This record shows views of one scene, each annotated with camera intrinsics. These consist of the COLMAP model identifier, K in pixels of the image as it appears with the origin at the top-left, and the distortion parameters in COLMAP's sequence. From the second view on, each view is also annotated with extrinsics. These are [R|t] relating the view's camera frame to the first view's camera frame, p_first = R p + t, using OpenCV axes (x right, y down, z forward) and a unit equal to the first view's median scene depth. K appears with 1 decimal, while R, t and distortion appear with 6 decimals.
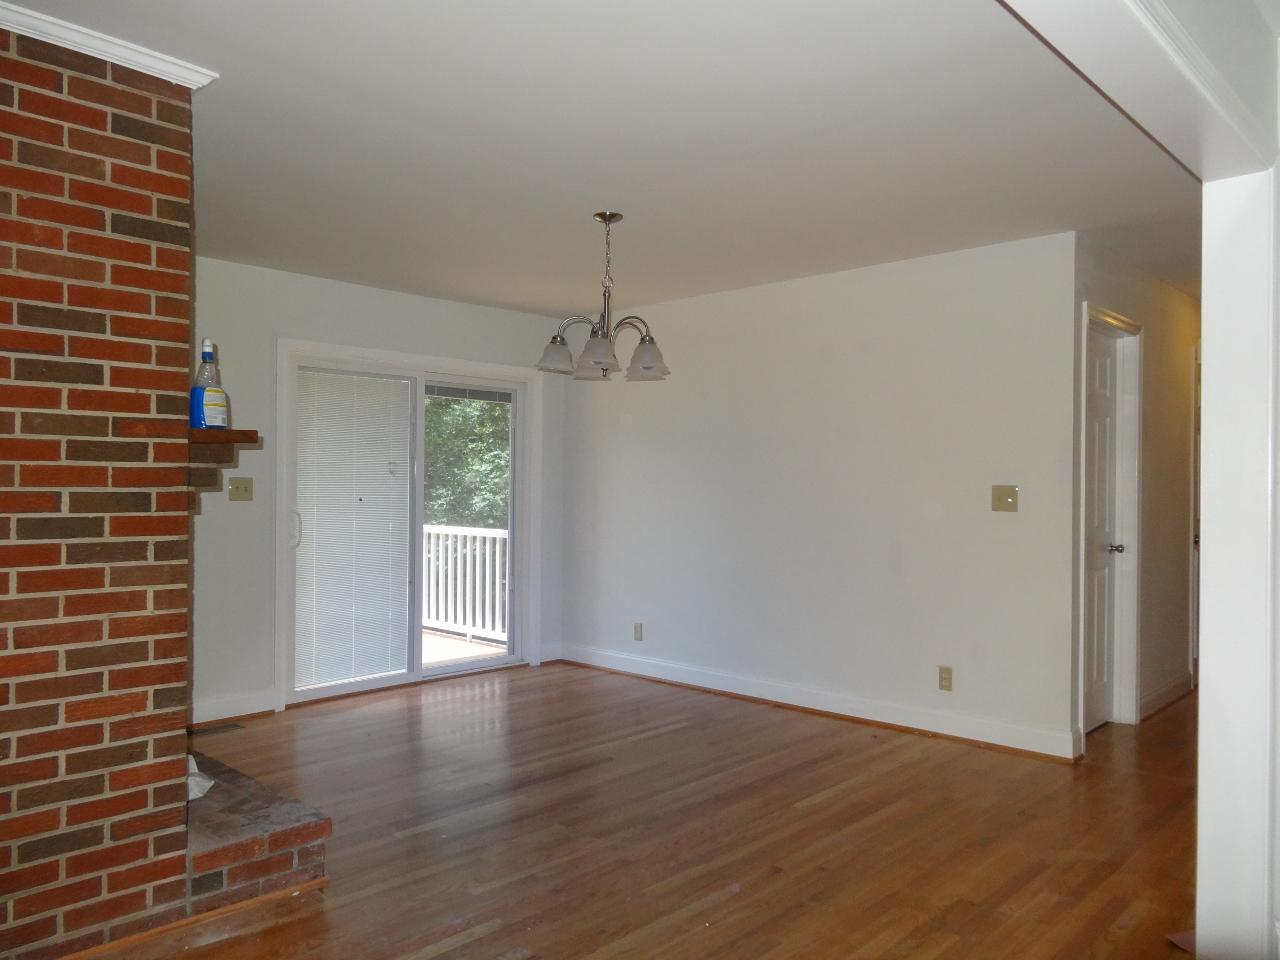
lens RADIAL K [[945.9, 0, 643.0], [0, 945.9, 482.0], [0, 0, 1]] dist [0.000701, -0.008359]
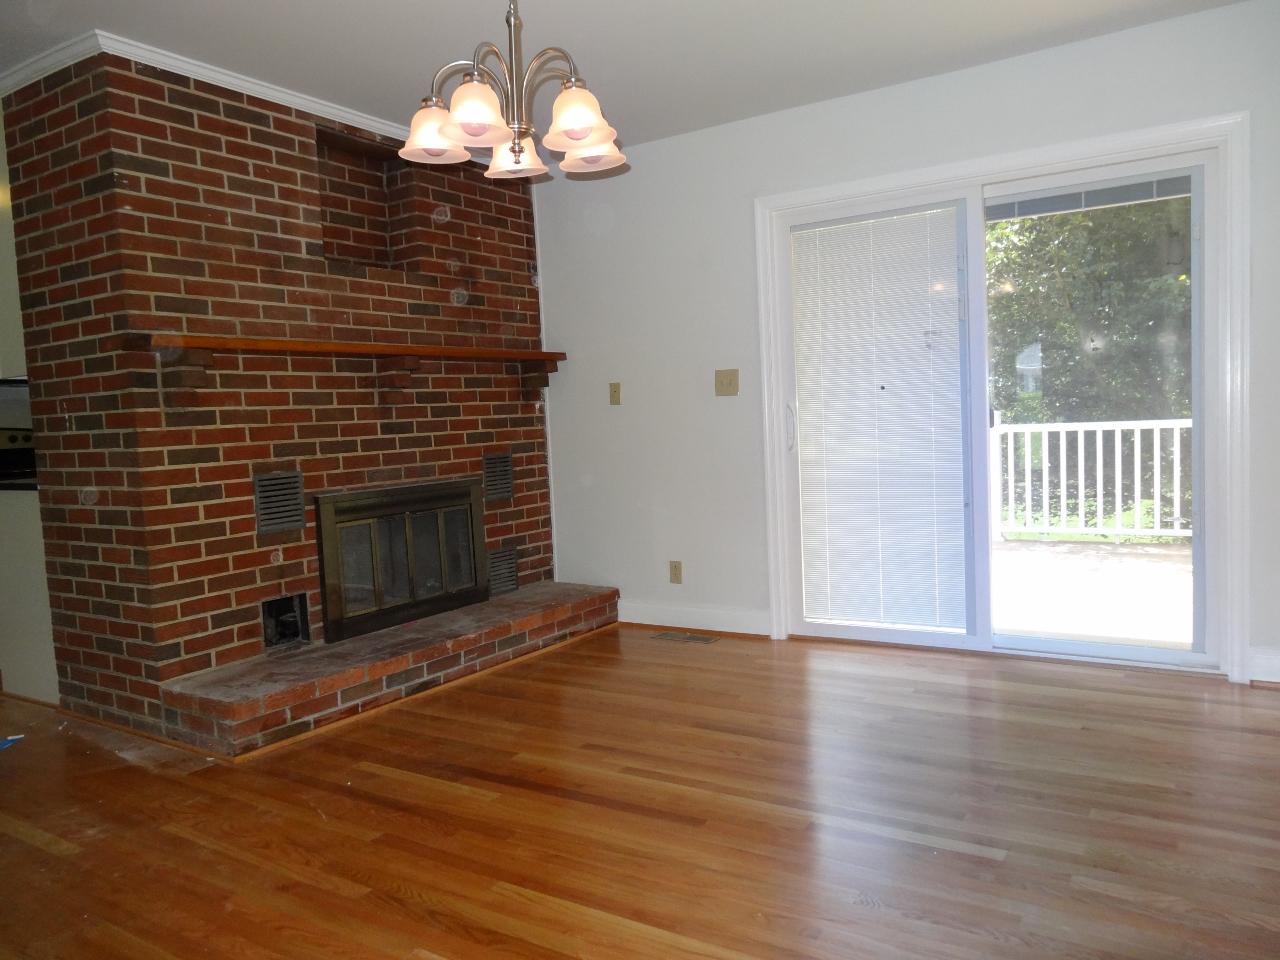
lens RADIAL K [[945.9, 0, 643.1], [0, 945.9, 481.3], [0, 0, 1]] dist [0.000701, -0.008359]
pose [[0.178329, 0.050105, -0.982694, 0.461593], [0.046031, 0.997184, 0.059197, 0.045402], [0.982894, -0.055791, 0.175520, 0.786669]]
